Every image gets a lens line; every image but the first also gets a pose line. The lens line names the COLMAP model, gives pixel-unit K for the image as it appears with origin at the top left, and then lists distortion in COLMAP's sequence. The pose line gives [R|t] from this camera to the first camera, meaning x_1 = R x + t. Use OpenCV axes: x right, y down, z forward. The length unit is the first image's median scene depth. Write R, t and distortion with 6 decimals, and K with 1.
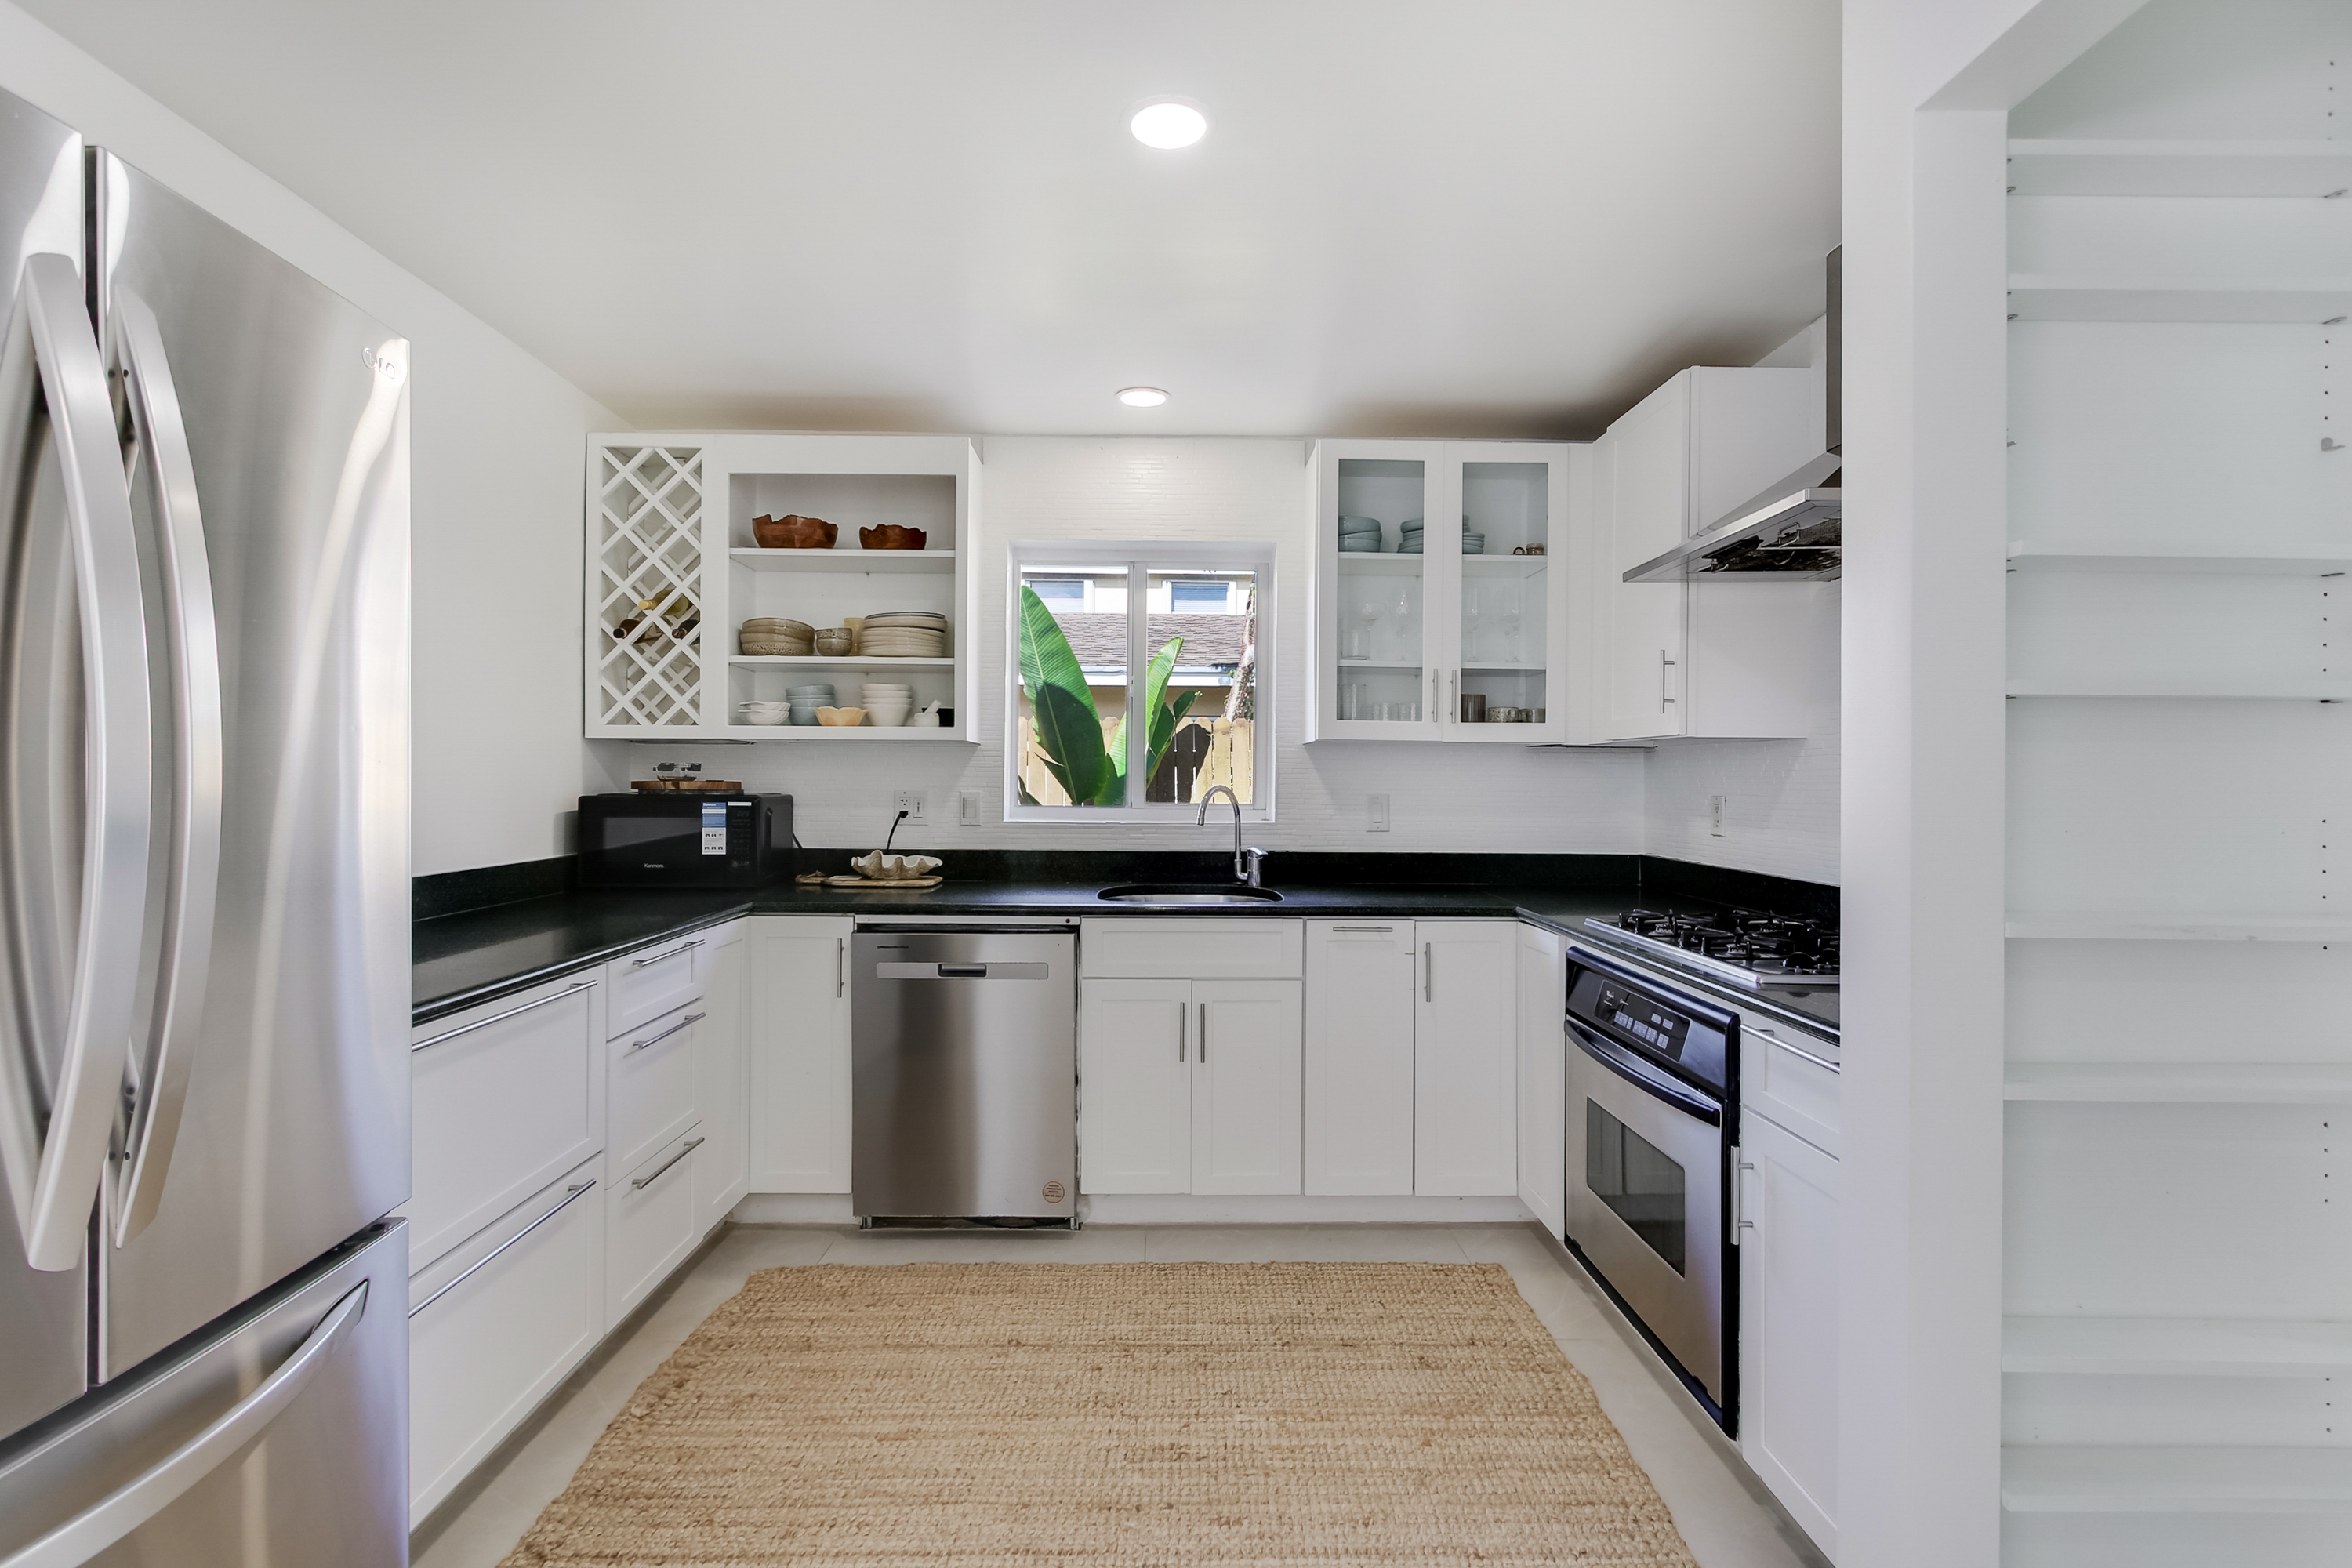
lens RADIAL K [[1070.2, 0, 1169.6], [0, 1070.2, 780.9], [0, 0, 1]] dist [0.004332, -0.000760]
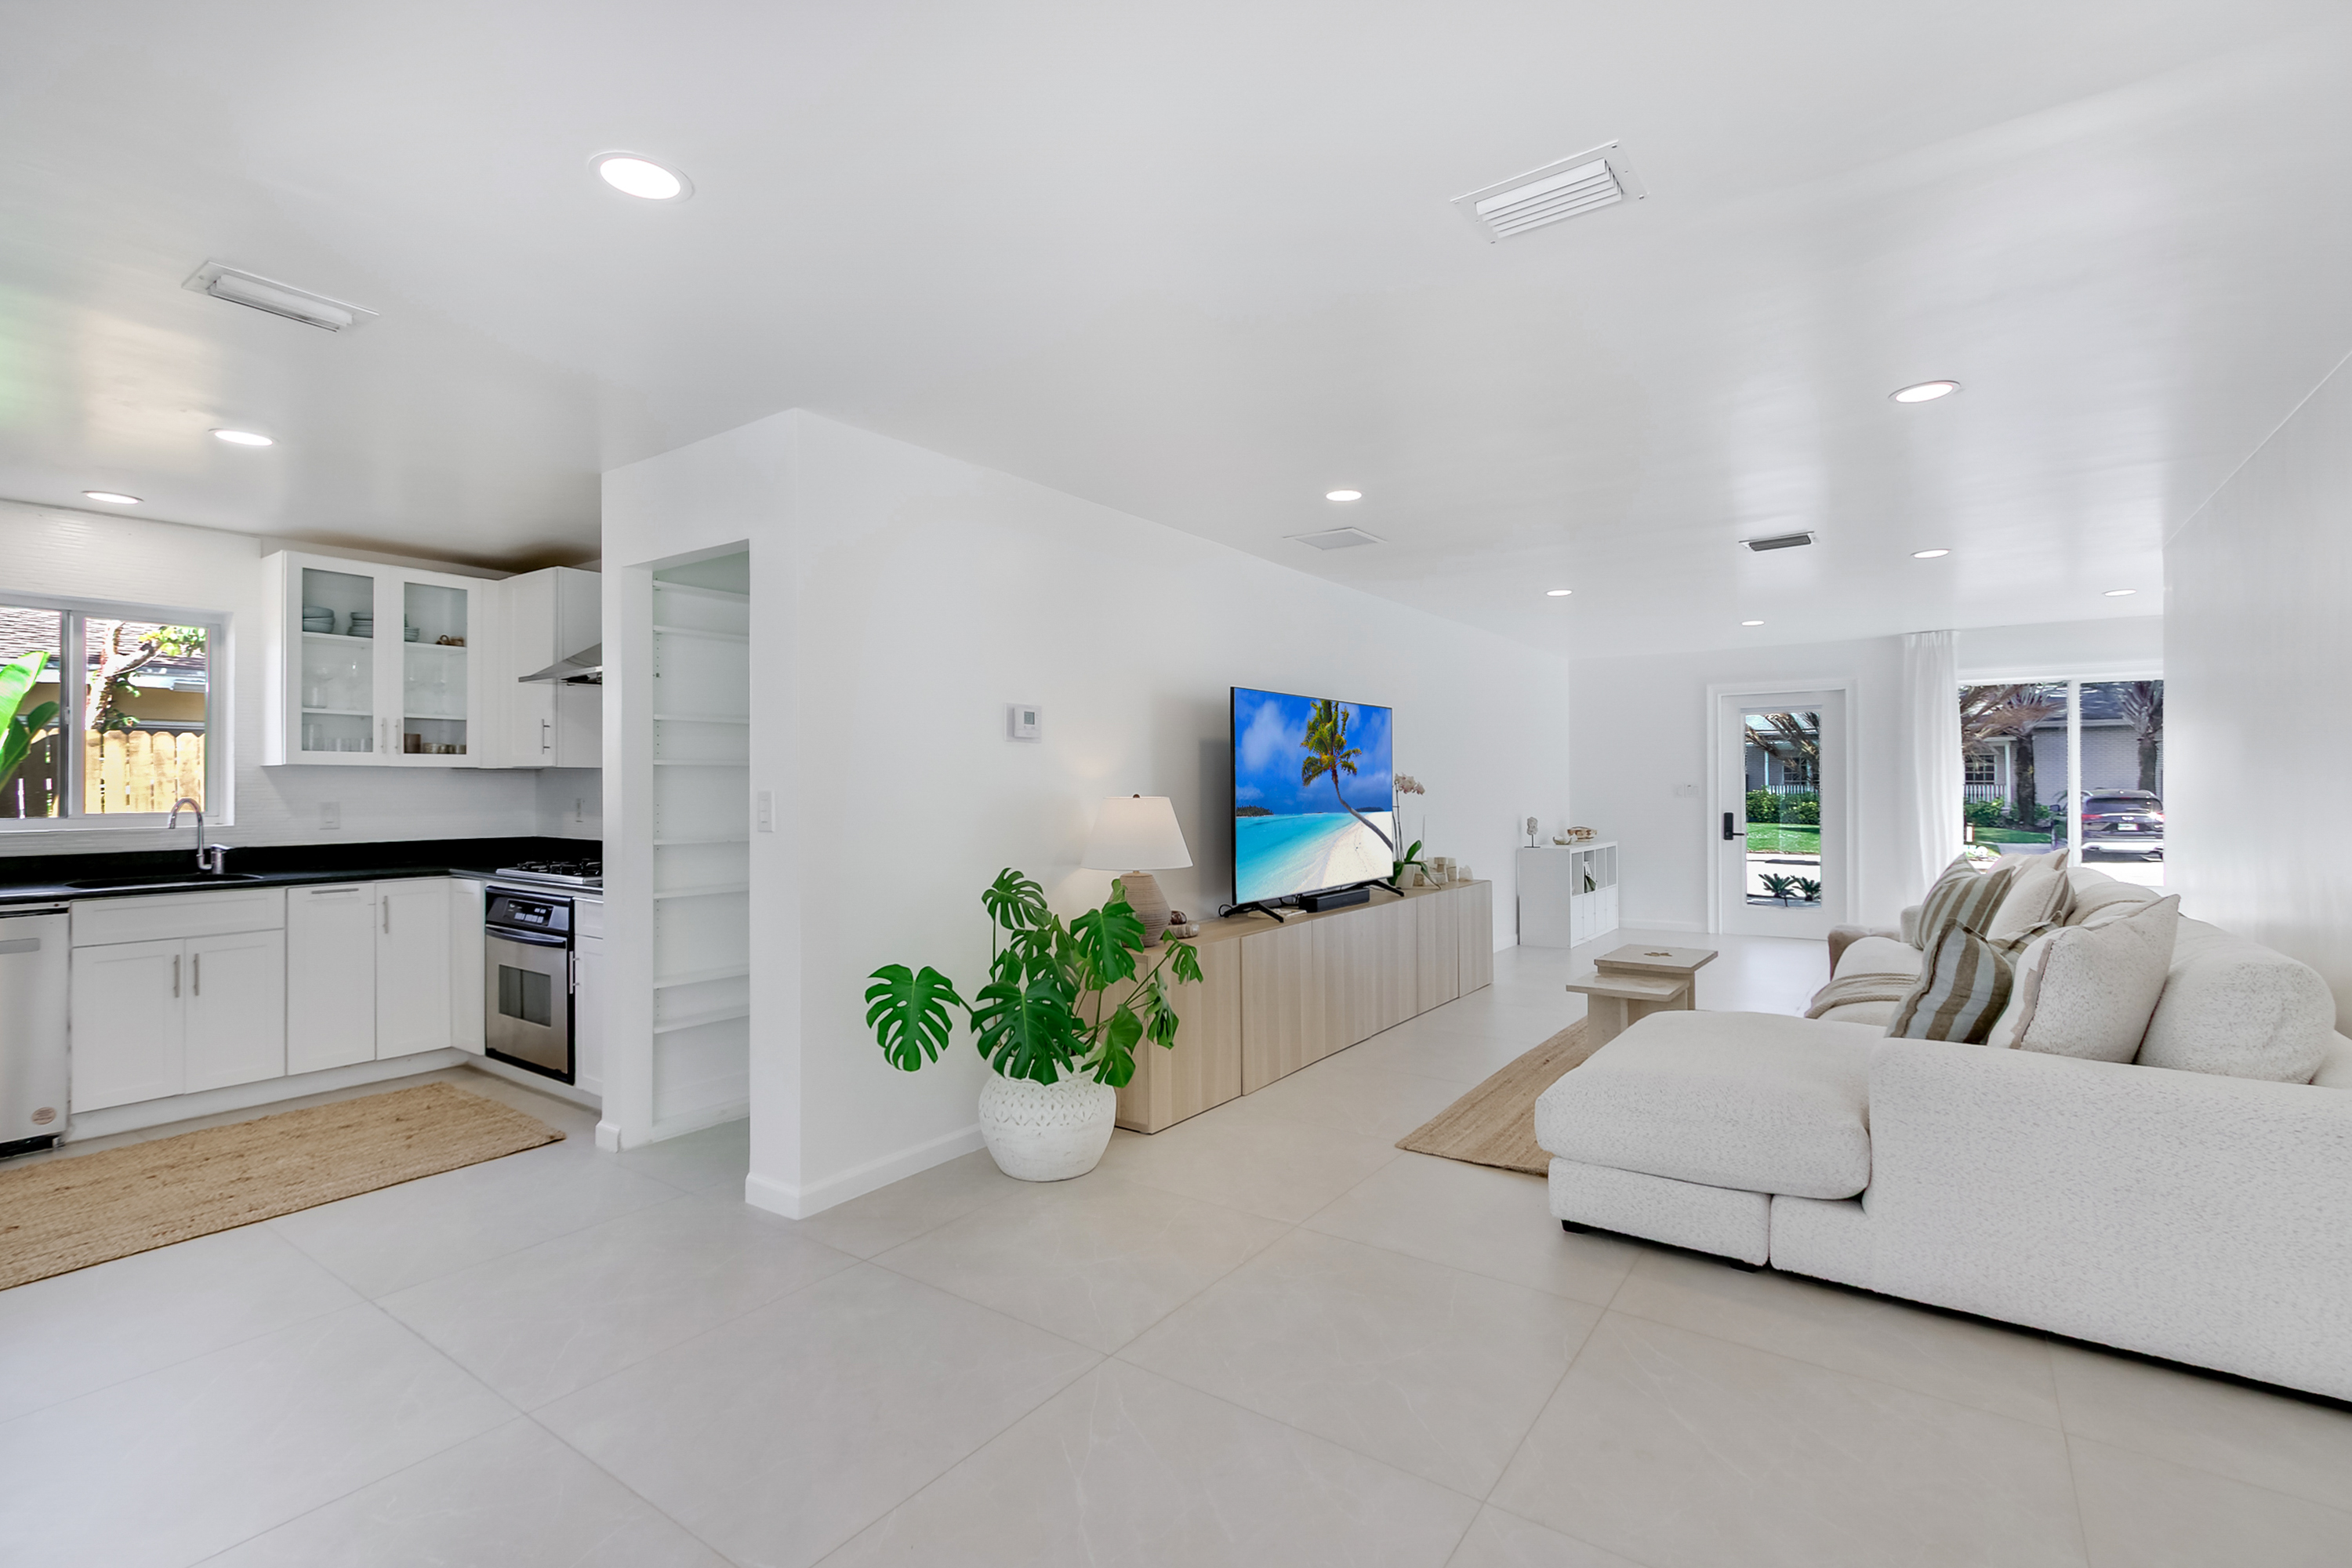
lens RADIAL K [[1070.2, 0, 1167.3], [0, 1070.2, 779.0], [0, 0, 1]] dist [0.004332, -0.000760]
pose [[0.590087, -0.001938, 0.807338, -0.314018], [0.008005, 0.999962, -0.003450, -0.005097], [-0.807300, 0.008499, 0.590080, -0.762453]]
